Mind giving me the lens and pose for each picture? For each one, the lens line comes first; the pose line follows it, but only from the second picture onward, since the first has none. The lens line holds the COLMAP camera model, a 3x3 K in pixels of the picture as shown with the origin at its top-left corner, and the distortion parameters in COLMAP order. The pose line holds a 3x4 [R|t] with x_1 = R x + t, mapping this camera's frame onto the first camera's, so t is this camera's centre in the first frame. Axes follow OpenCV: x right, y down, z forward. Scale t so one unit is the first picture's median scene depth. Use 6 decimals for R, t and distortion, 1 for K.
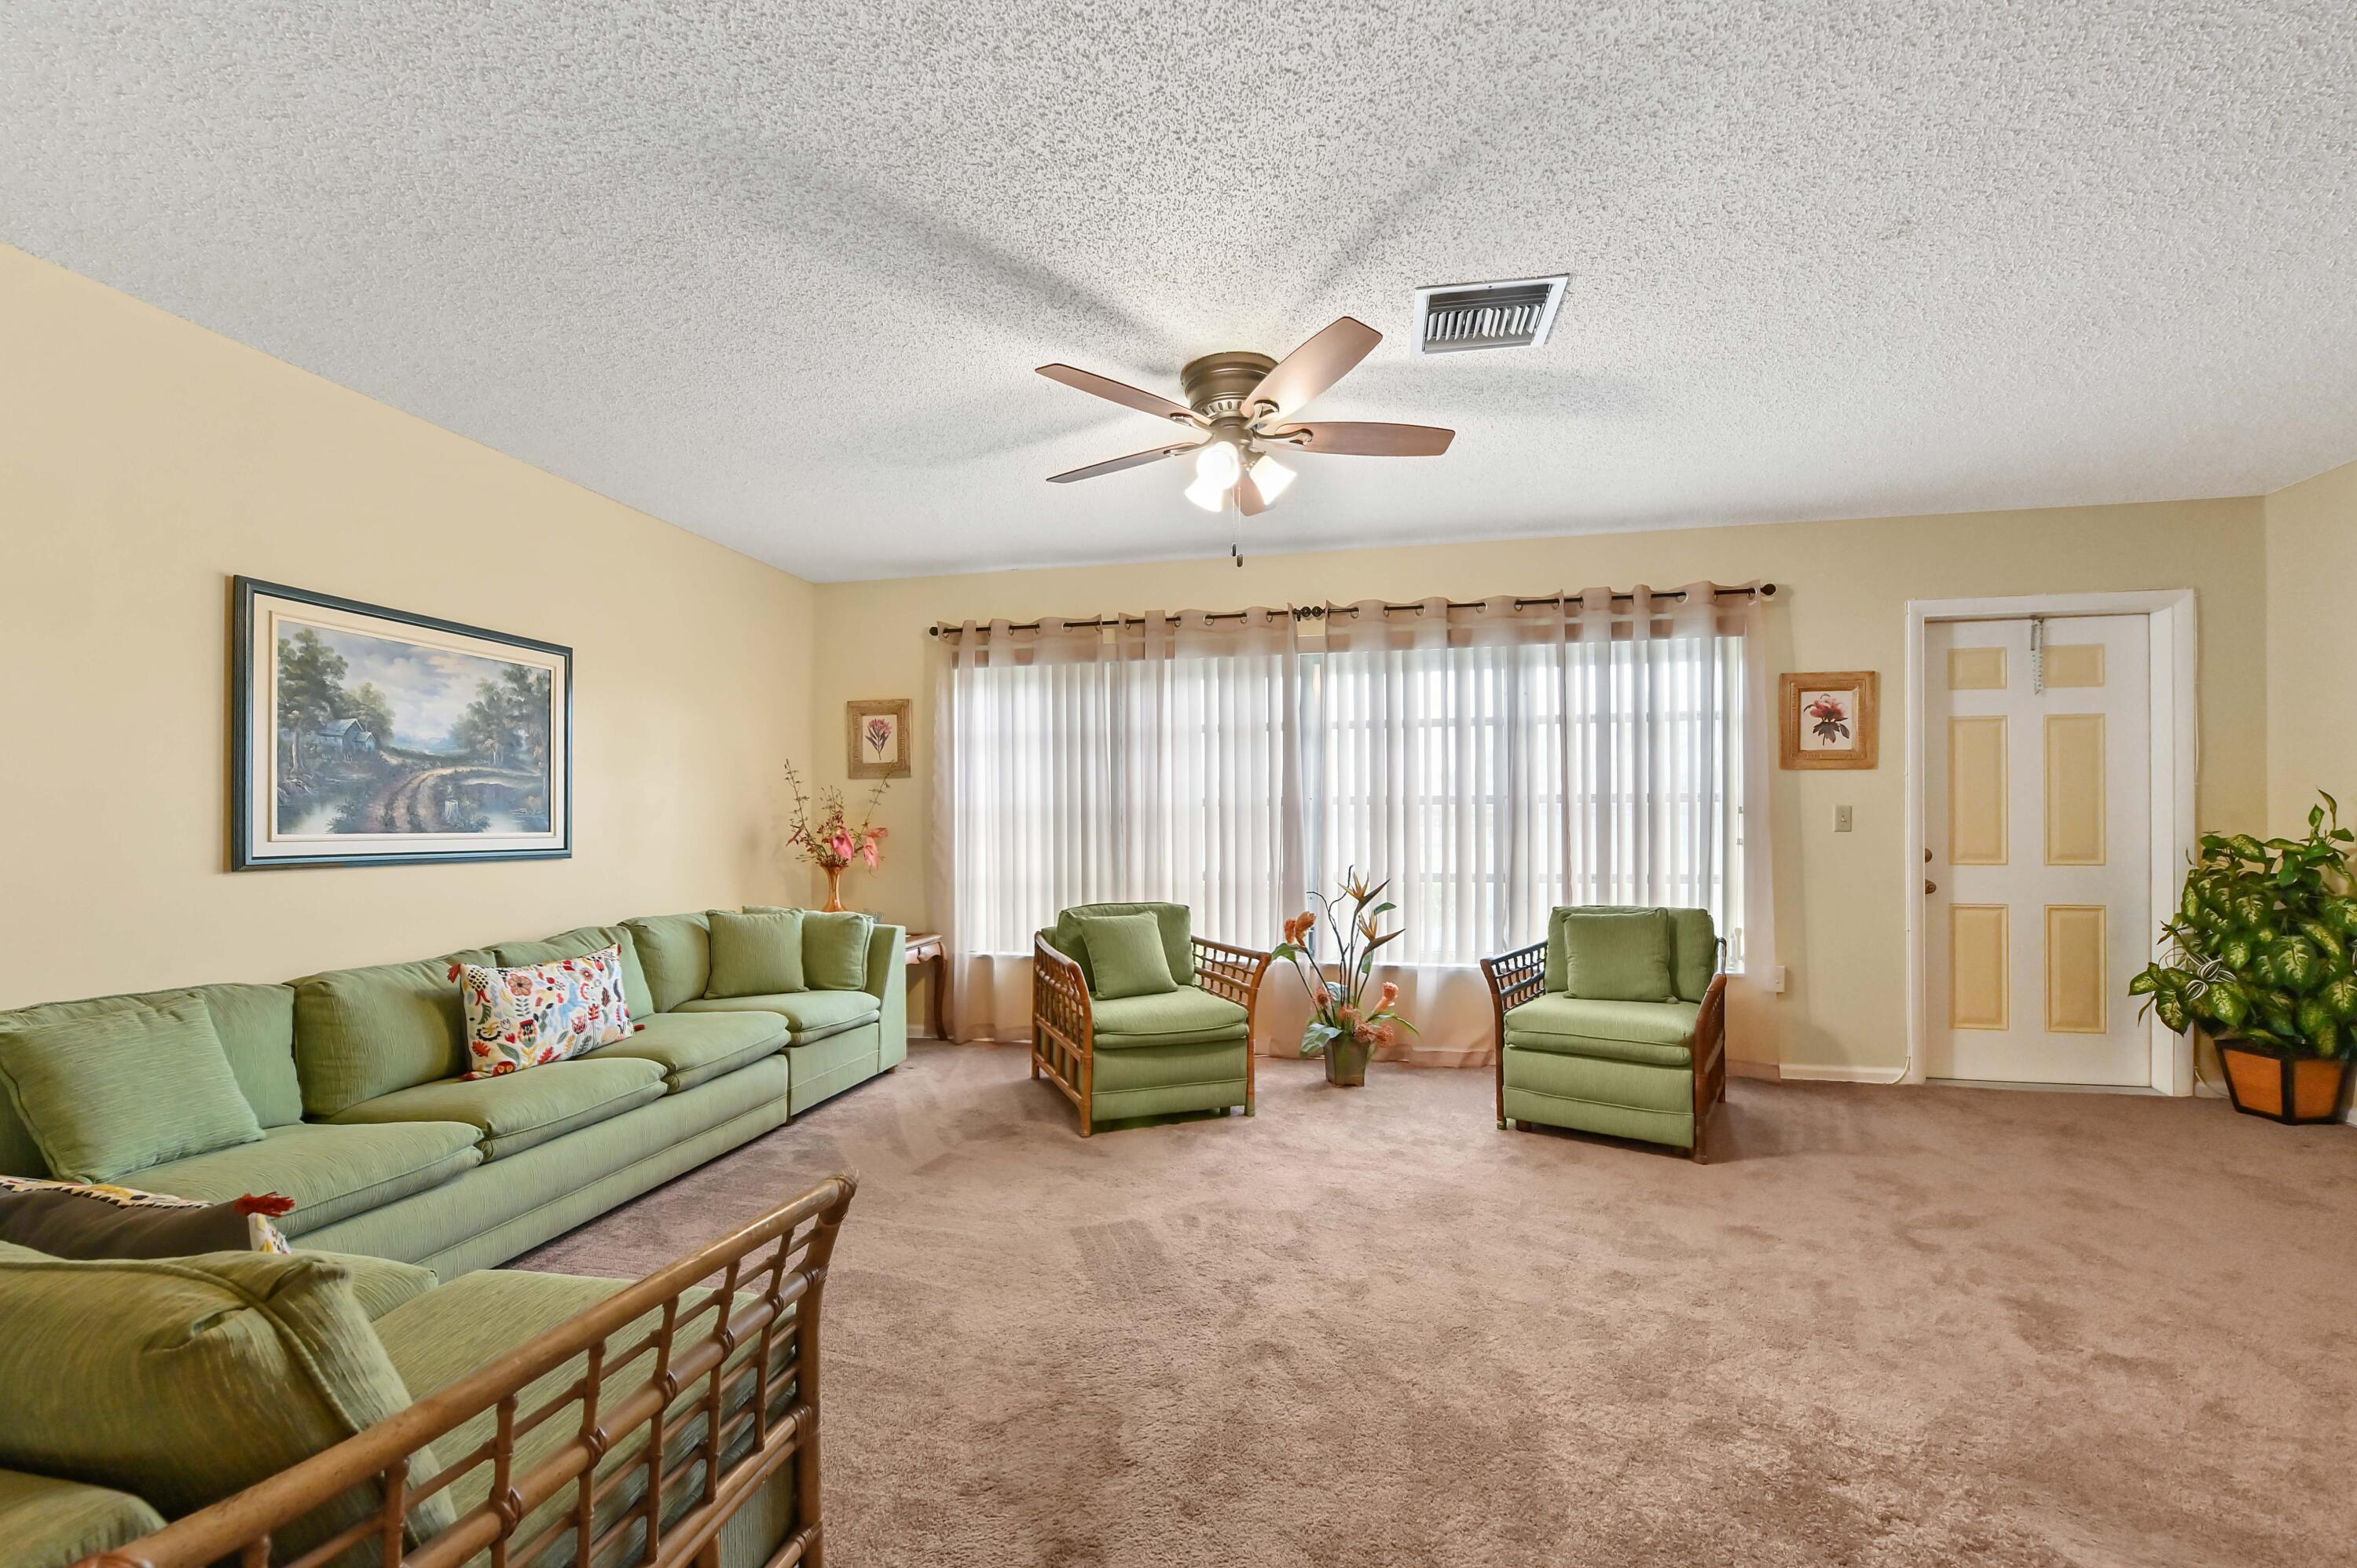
lens RADIAL K [[968.5, 0, 1188.3], [0, 968.5, 818.9], [0, 0, 1]] dist [-0.007454, -0.000551]
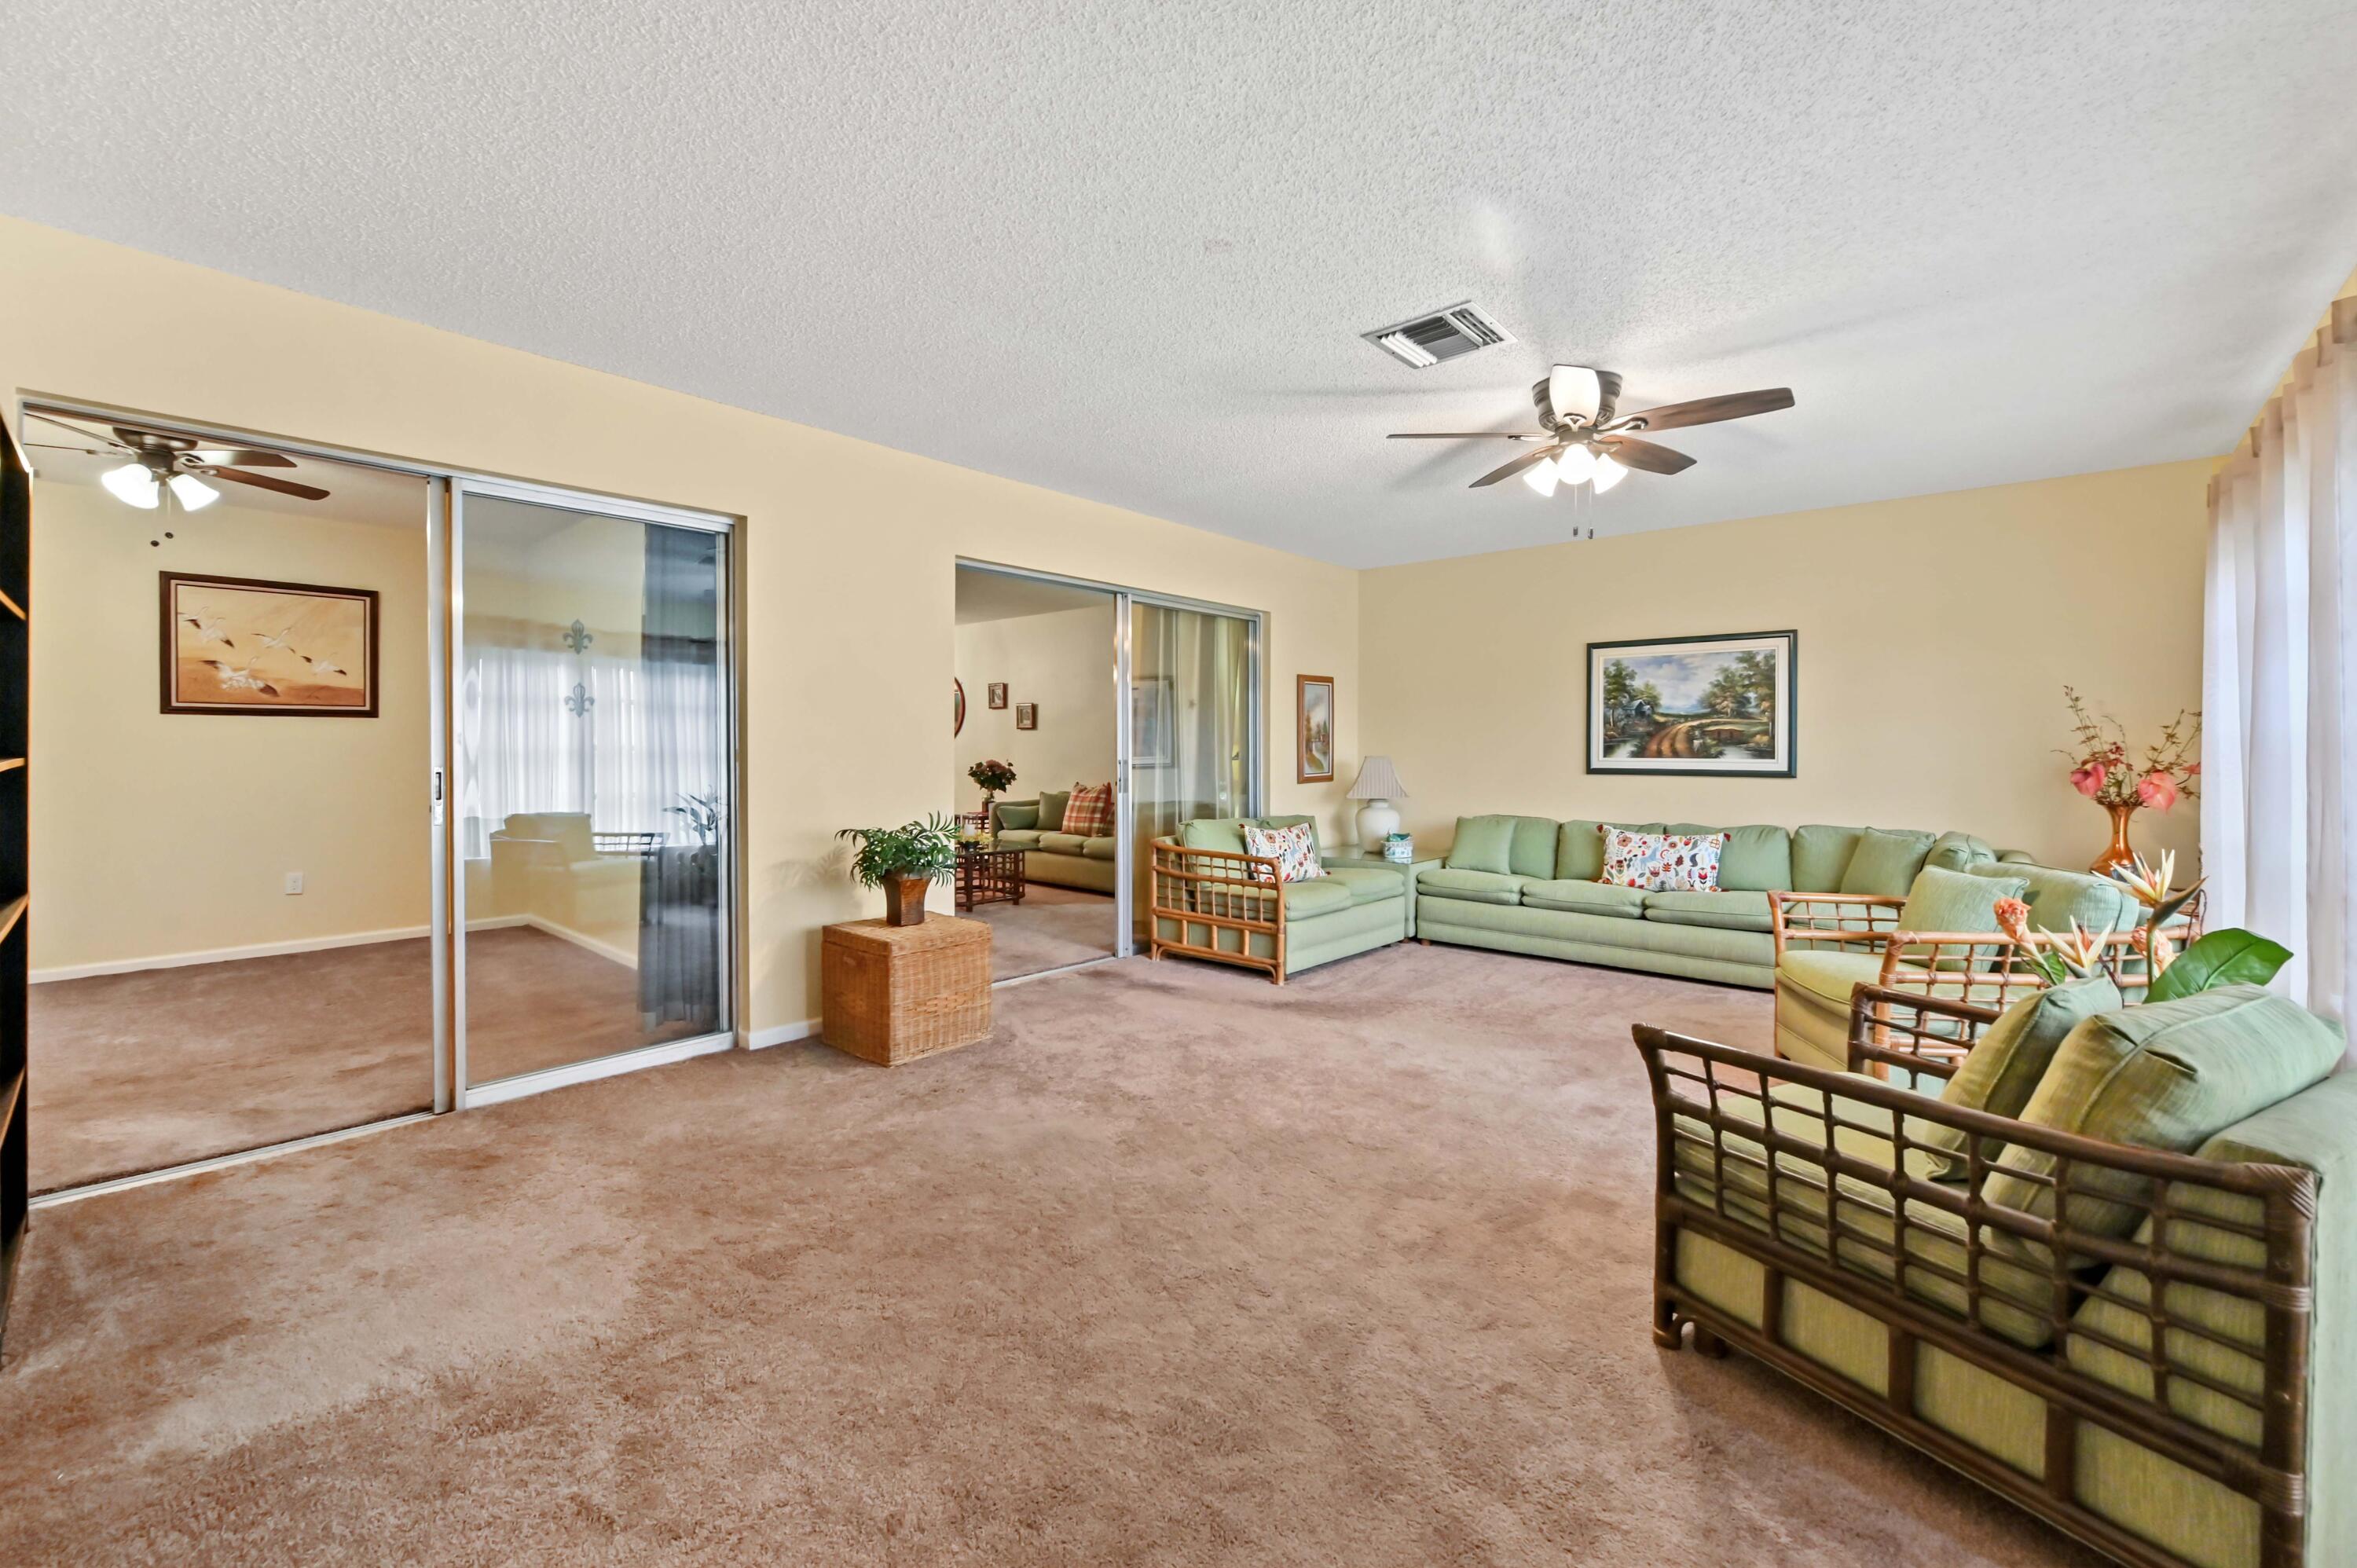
lens RADIAL K [[968.5, 0, 1158.8], [0, 968.5, 754.0], [0, 0, 1]] dist [-0.007454, -0.000551]
pose [[-0.506831, 0.008848, -0.862000, 1.149653], [0.005835, 0.999960, 0.006833, -0.010774], [0.862026, -0.001566, -0.506862, 0.989340]]
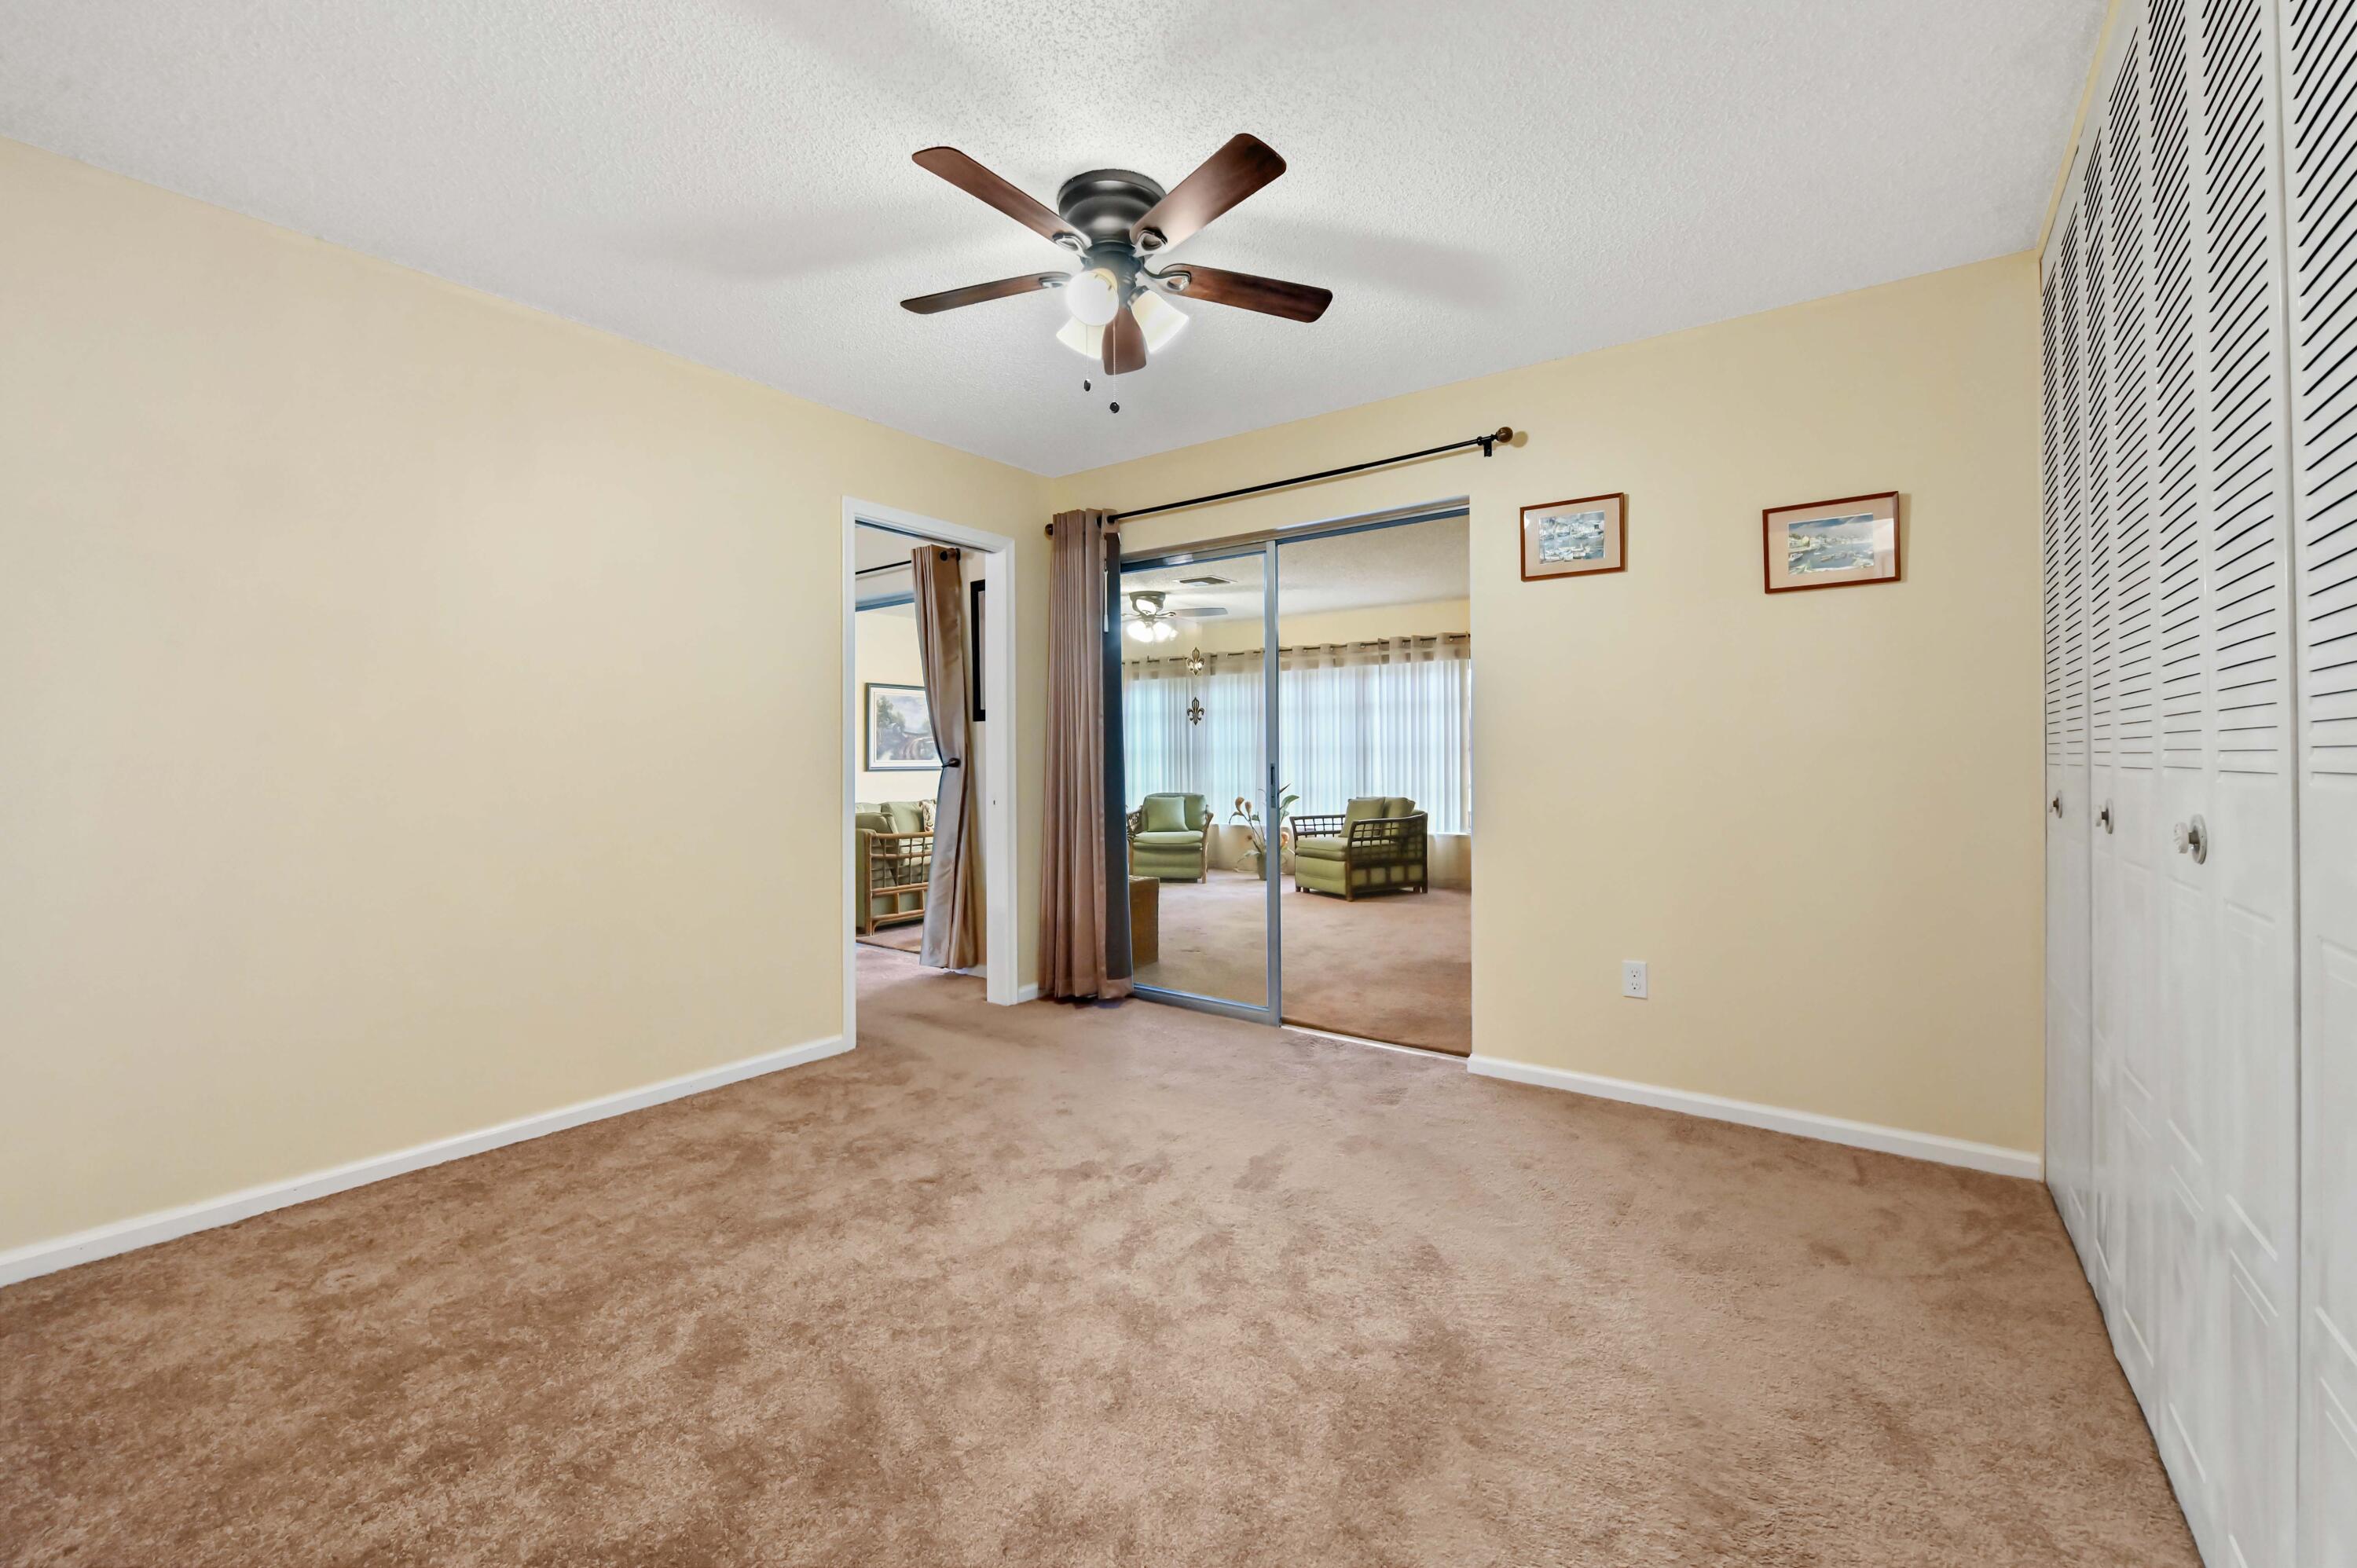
lens RADIAL K [[968.5, 0, 1192.0], [0, 968.5, 765.5], [0, 0, 1]] dist [-0.007454, -0.000551]
pose [[0.912001, 0.005184, -0.410154, 1.100102], [0.001898, 0.999856, 0.016856, -0.014836], [0.410183, -0.016151, 0.911860, -1.244619]]
